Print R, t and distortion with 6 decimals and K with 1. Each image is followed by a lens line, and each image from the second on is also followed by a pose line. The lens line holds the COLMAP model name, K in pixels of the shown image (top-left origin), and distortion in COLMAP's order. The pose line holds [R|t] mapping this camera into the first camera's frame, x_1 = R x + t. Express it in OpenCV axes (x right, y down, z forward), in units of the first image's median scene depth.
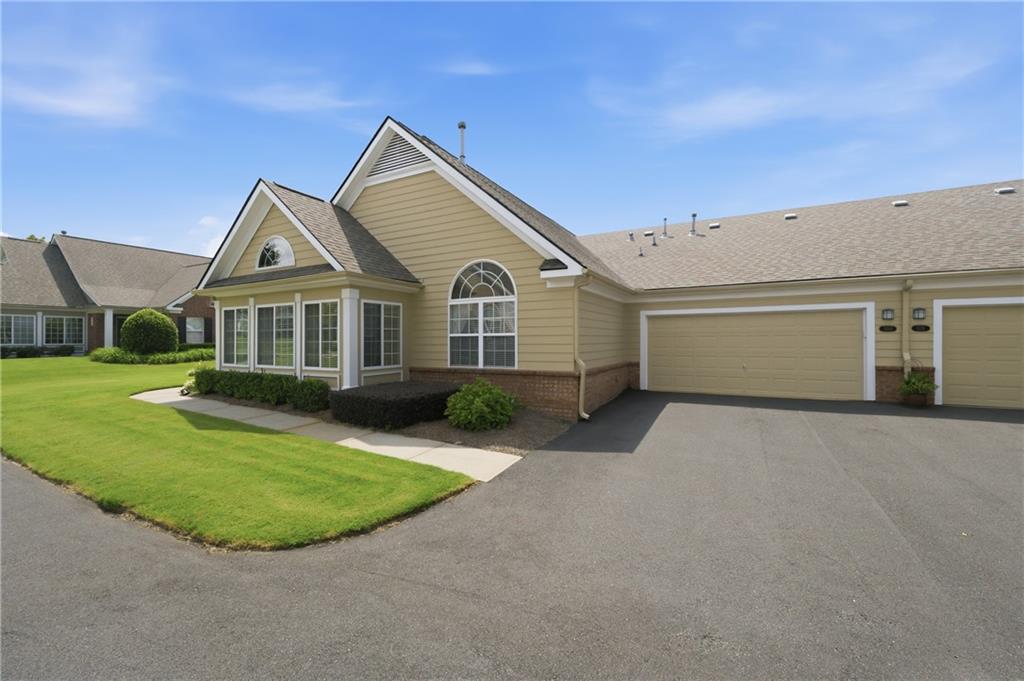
lens RADIAL K [[405.5, 0, 516.9], [0, 405.5, 337.3], [0, 0, 1]] dist [-0.000383, 0.000311]
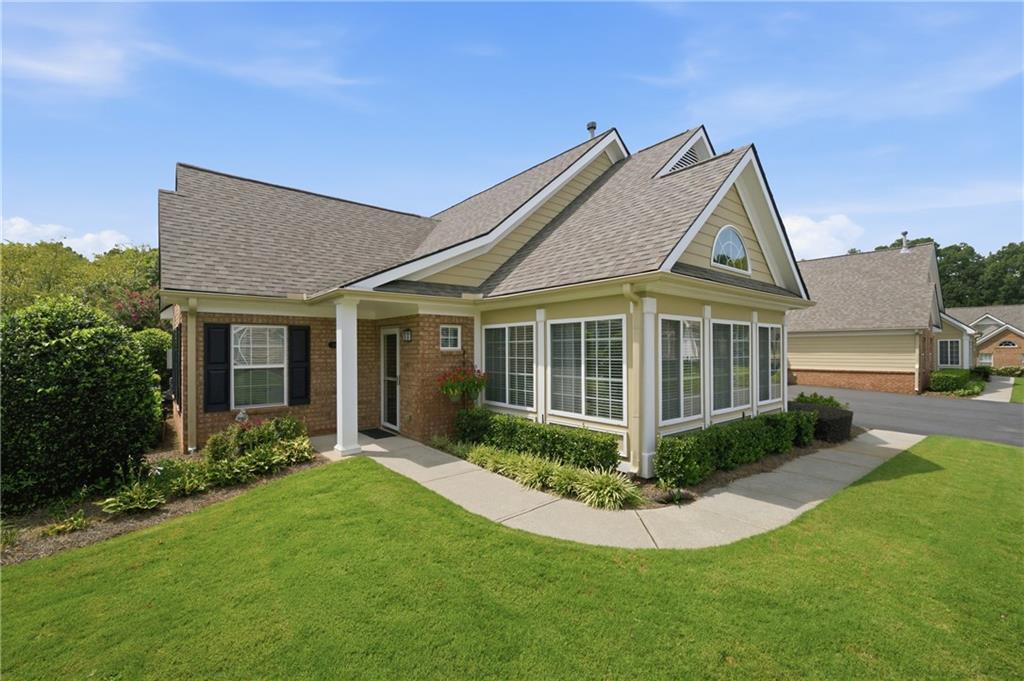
lens RADIAL K [[430.4, 0, 501.2], [0, 430.4, 349.0], [0, 0, 1]] dist [0.000313, -0.000667]
pose [[0.389732, 0.005793, 0.920910, -1.539260], [-0.004773, 0.999979, -0.004271, -0.029021], [-0.920916, -0.002731, 0.389752, 1.142257]]
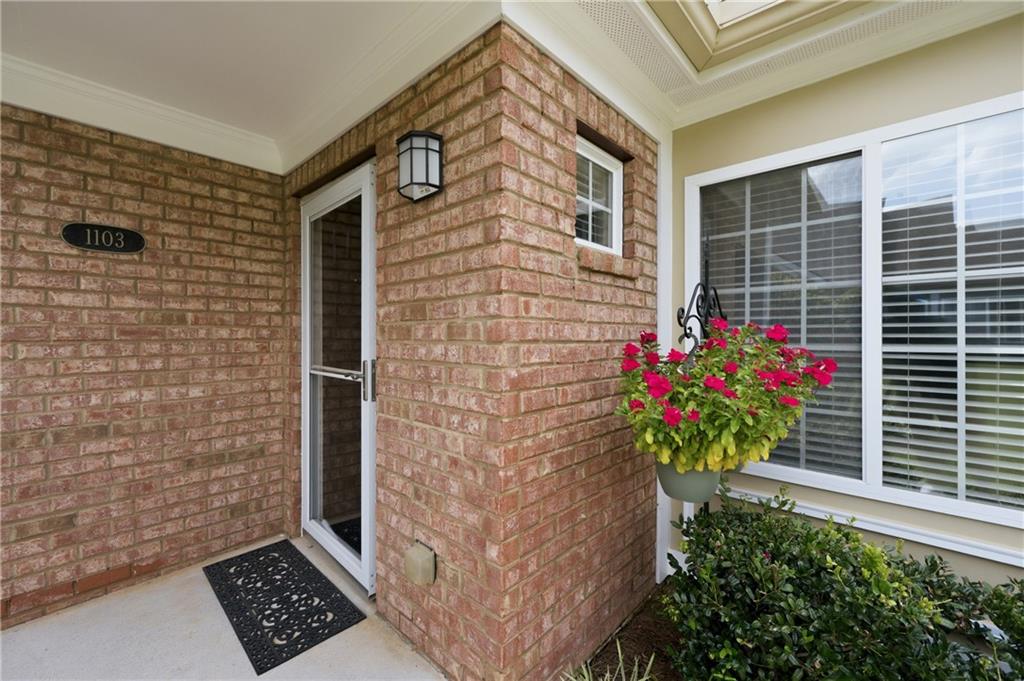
lens RADIAL K [[430.4, 0, 512.1], [0, 430.4, 338.8], [0, 0, 1]] dist [0.000313, -0.000667]
pose [[0.260228, 0.001484, 0.965546, -0.964001], [-0.008609, 0.999963, 0.000783, 0.013307], [-0.965509, -0.008516, 0.260231, 1.580764]]
